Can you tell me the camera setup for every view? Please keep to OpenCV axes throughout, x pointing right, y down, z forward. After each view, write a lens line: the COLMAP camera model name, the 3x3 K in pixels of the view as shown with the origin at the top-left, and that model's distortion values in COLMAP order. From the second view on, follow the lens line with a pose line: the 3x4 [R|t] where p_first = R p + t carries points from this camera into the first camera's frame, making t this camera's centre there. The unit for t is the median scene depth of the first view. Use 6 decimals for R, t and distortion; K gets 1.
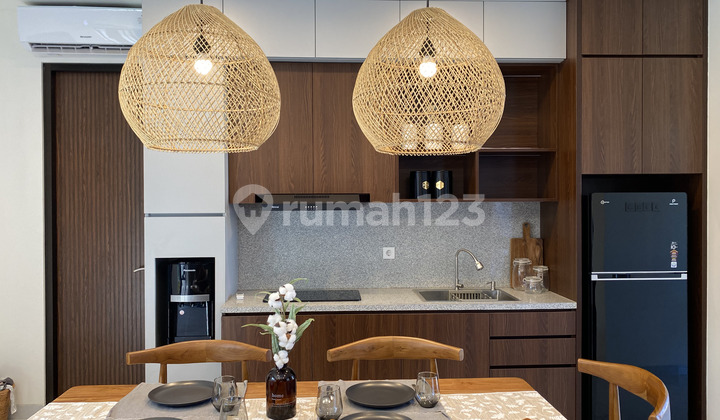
lens RADIAL K [[551.9, 0, 360.0], [0, 551.9, 210.0], [0, 0, 1]] dist [0.004551, 0.001563]
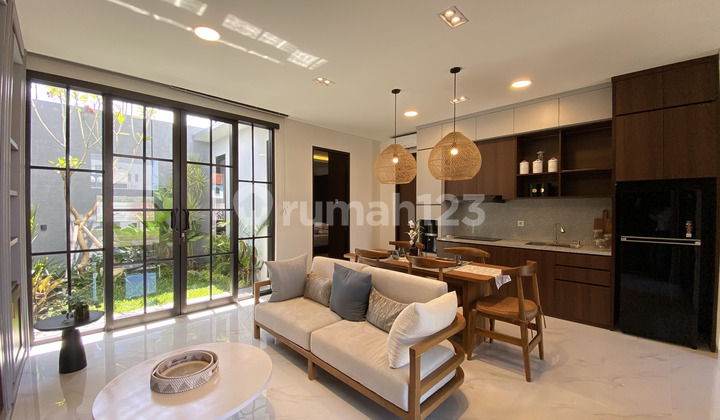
lens RADIAL K [[289.5, 0, 360.0], [0, 289.5, 210.0], [0, 0, 1]] dist [-0.000190, -0.000024]
pose [[0.681580, 0.013899, -0.731611, 0.518669], [-0.012195, 0.999896, 0.007635, 0.030417], [0.731642, 0.003718, 0.681679, -0.252855]]
